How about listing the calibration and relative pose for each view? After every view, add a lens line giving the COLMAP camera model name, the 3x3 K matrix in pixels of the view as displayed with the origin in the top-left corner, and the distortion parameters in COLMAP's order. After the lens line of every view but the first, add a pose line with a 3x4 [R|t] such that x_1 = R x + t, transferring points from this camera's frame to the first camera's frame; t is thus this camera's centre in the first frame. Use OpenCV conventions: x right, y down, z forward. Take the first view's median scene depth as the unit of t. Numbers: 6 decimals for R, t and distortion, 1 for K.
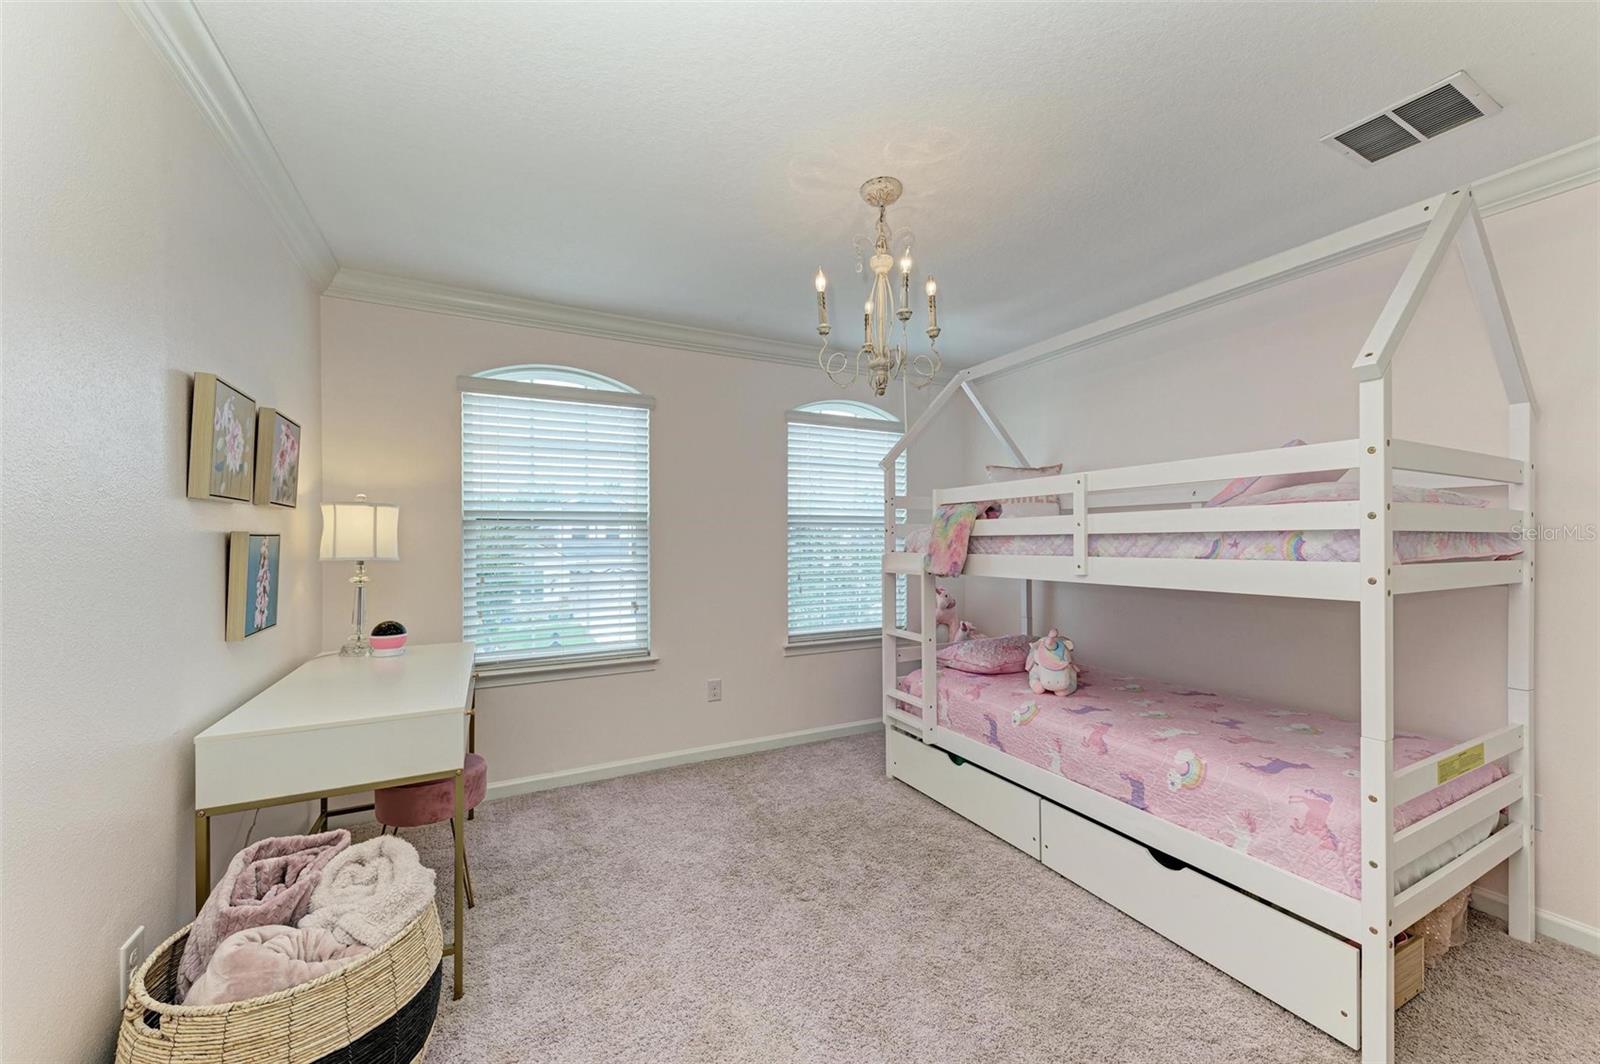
lens RADIAL K [[600.7, 0, 799.2], [0, 600.7, 536.4], [0, 0, 1]] dist [-0.000855, -0.000183]
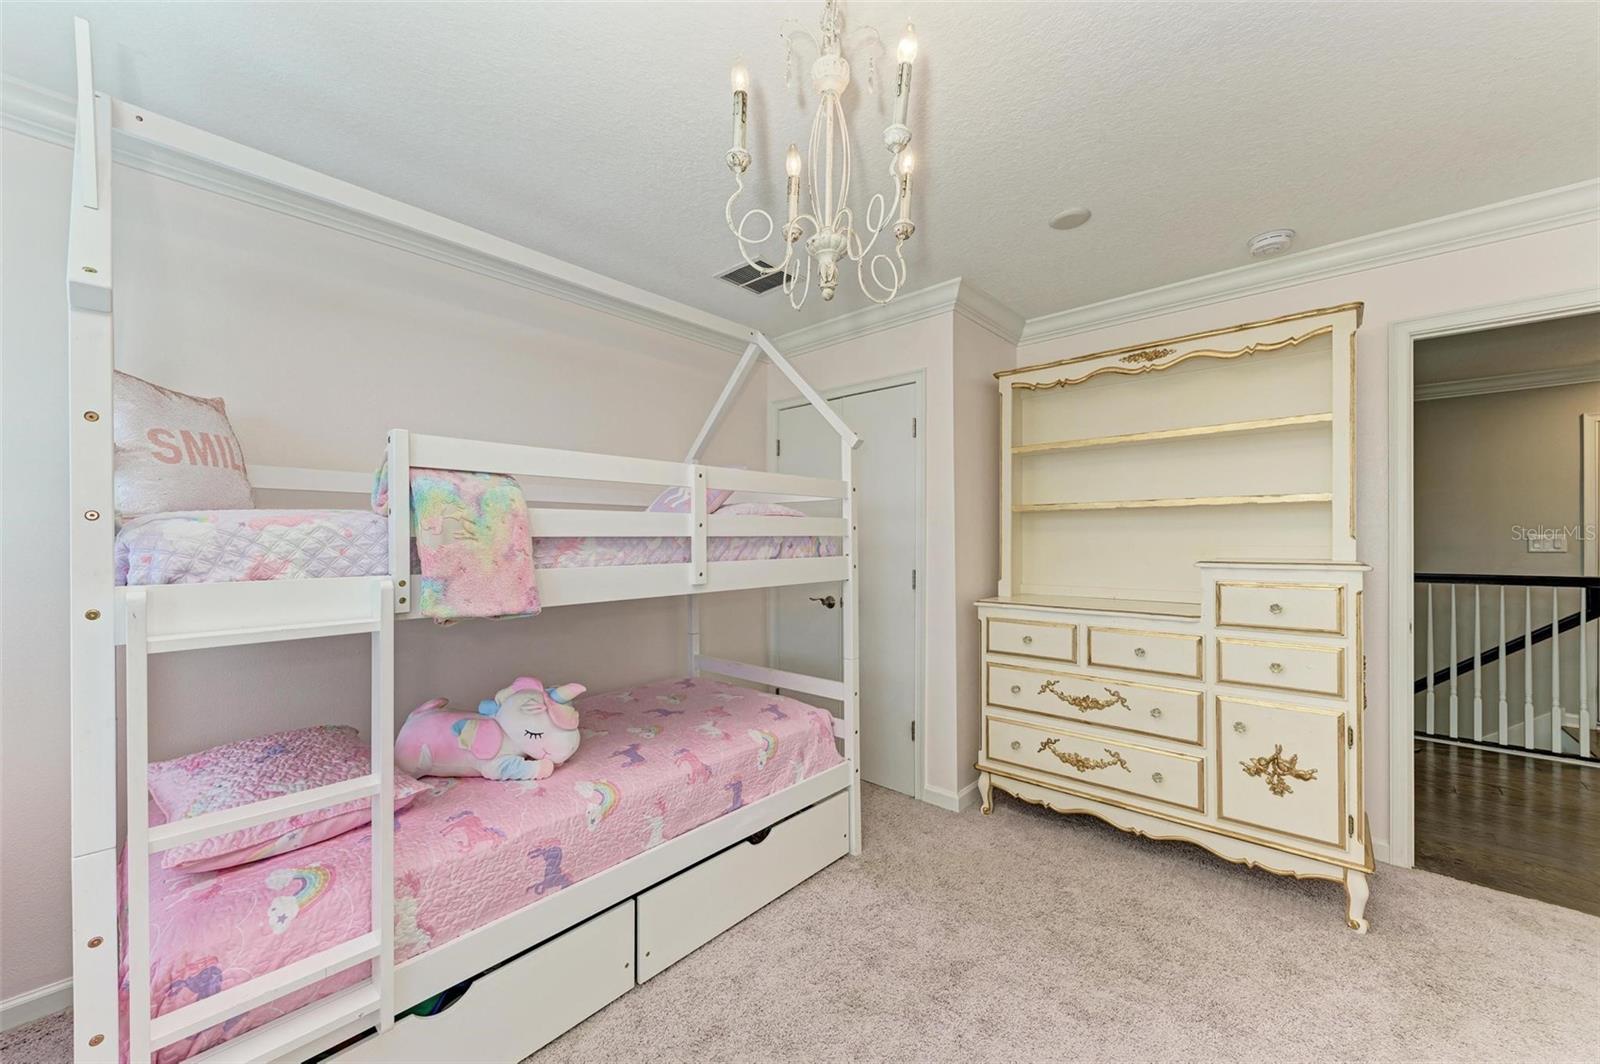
lens RADIAL K [[600.7, 0, 793.6], [0, 600.7, 536.4], [0, 0, 1]] dist [-0.000855, -0.000183]
pose [[-0.373438, 0.010917, 0.927591, -0.386492], [-0.001576, 0.999922, -0.012403, 0.005547], [-0.927654, -0.006094, -0.373392, 1.206851]]
